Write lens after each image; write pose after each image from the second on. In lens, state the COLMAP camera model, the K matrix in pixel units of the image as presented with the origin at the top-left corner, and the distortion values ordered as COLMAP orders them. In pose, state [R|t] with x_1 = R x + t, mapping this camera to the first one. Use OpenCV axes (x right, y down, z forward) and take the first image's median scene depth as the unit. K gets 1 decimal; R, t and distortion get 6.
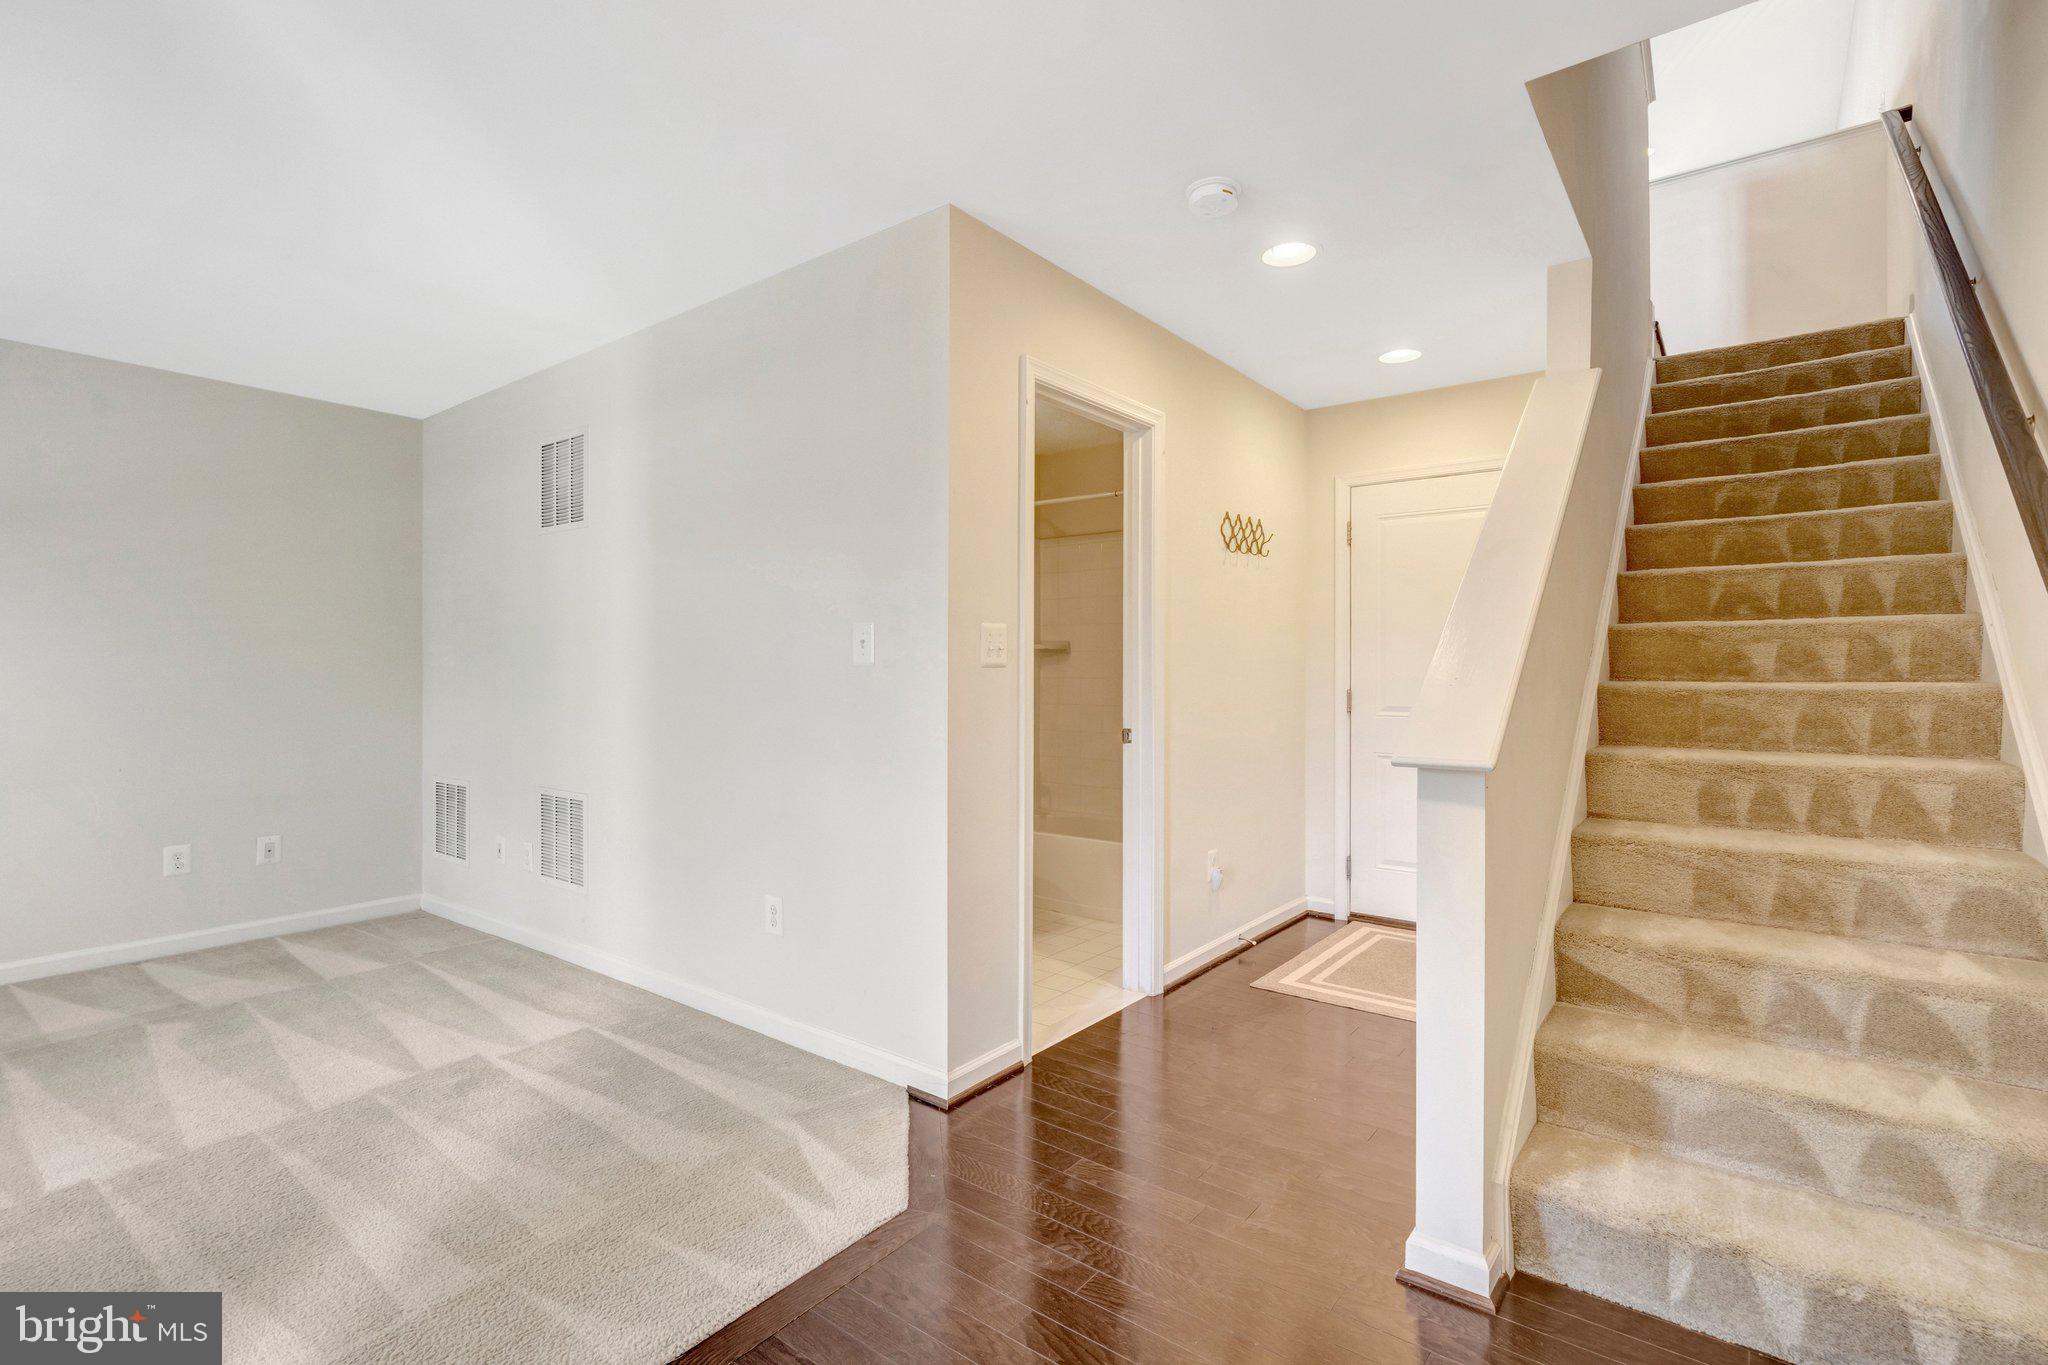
lens RADIAL K [[938.5, 0, 1019.5], [0, 938.5, 673.8], [0, 0, 1]] dist [0.001174, -0.000666]
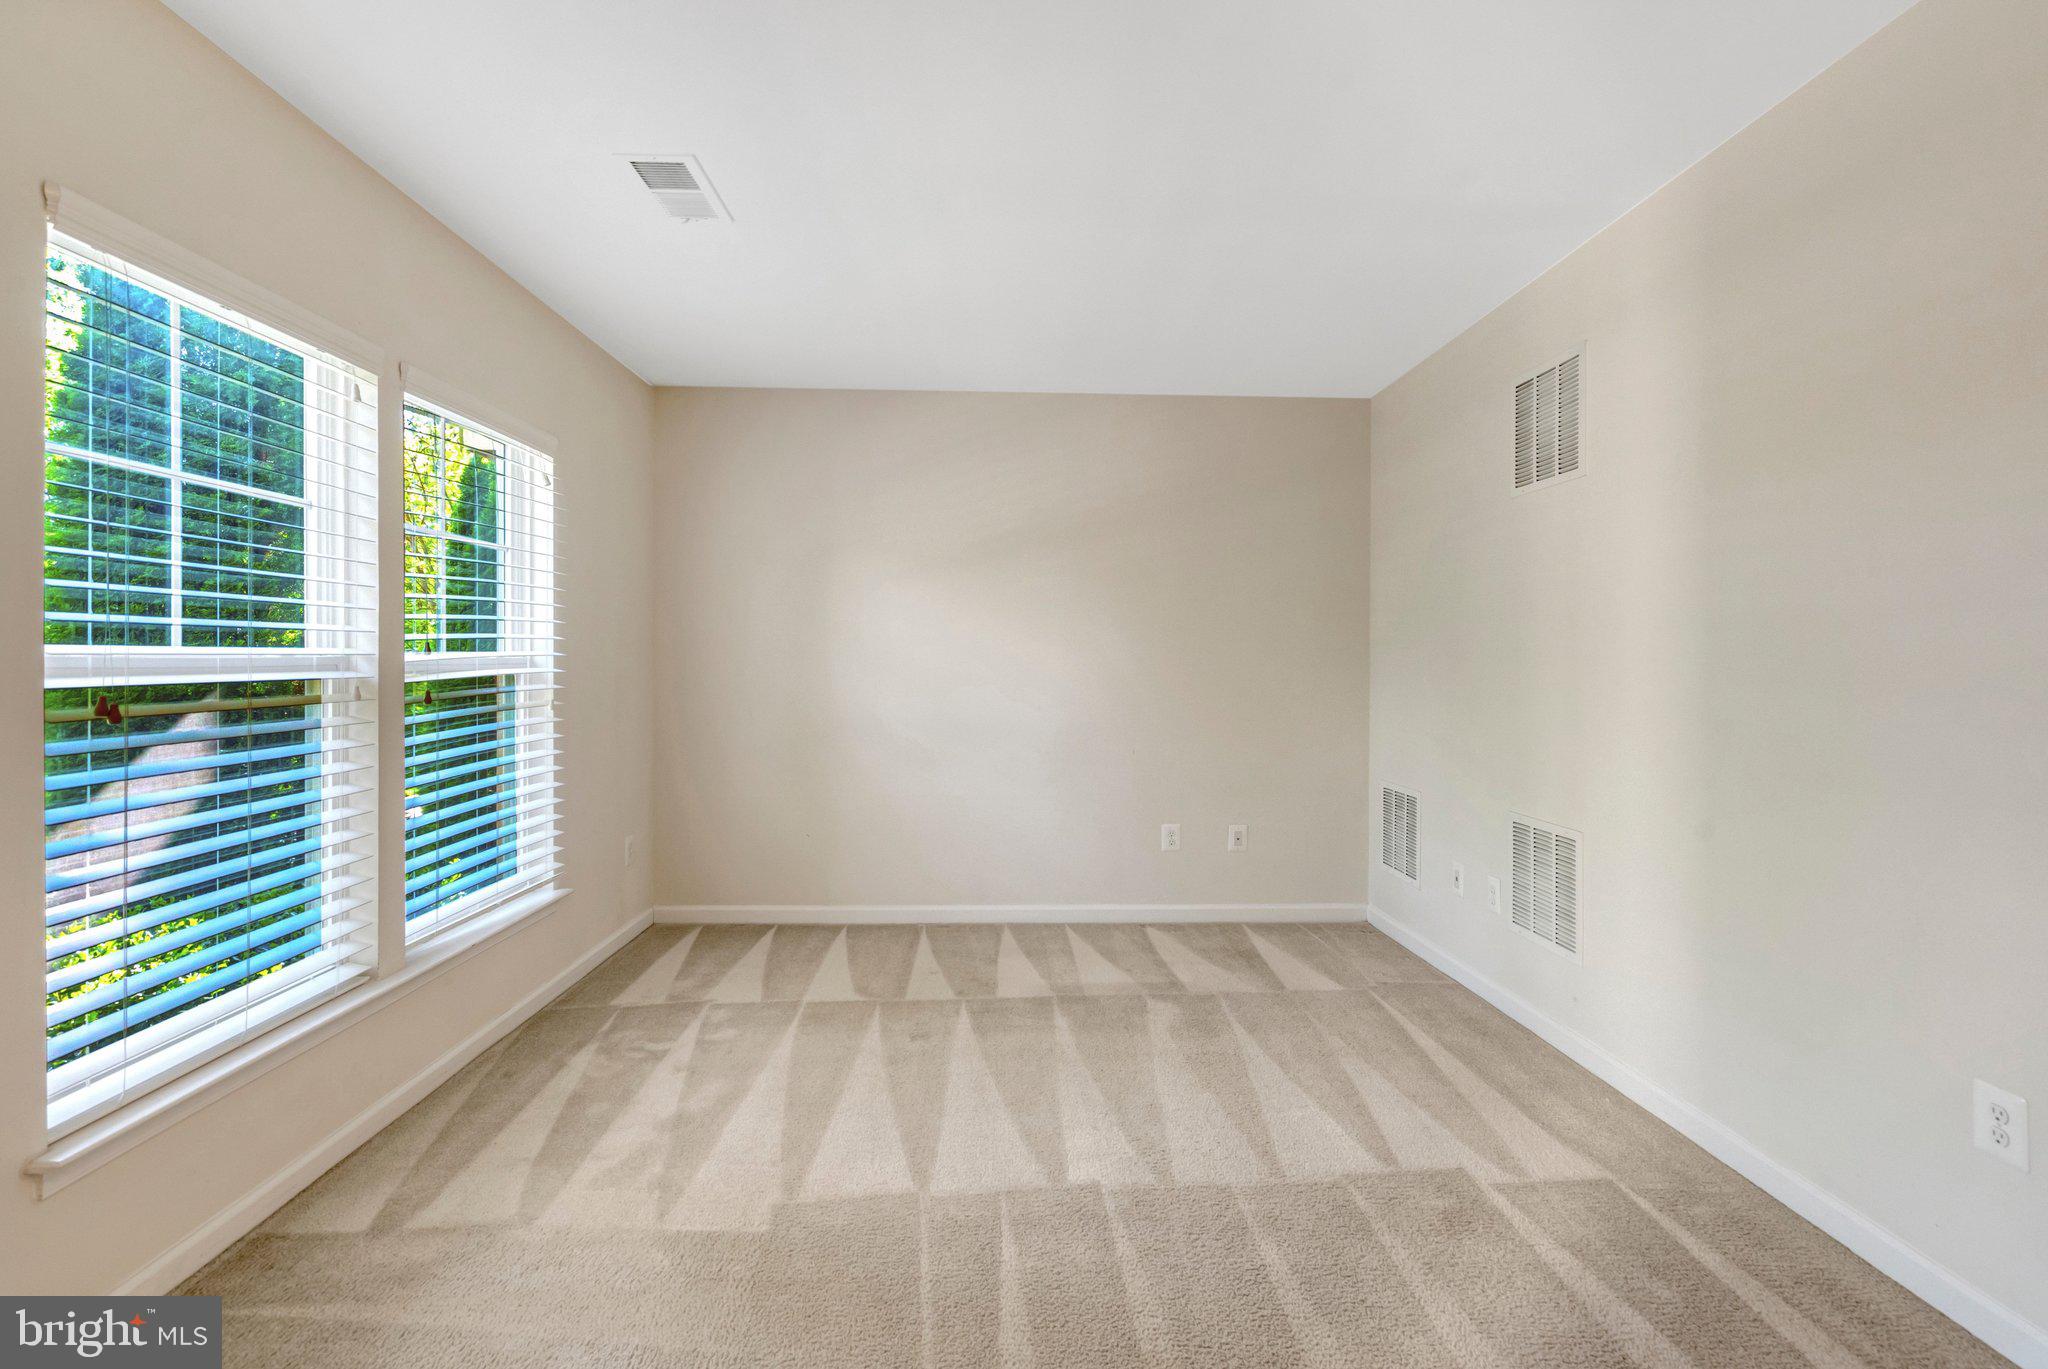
lens RADIAL K [[938.5, 0, 1024.4], [0, 938.5, 673.1], [0, 0, 1]] dist [0.001174, -0.000666]
pose [[0.629786, 0.010011, -0.776704, -0.191425], [-0.006329, 0.999950, 0.007756, -0.001893], [0.776743, 0.000031, 0.629818, 0.217484]]
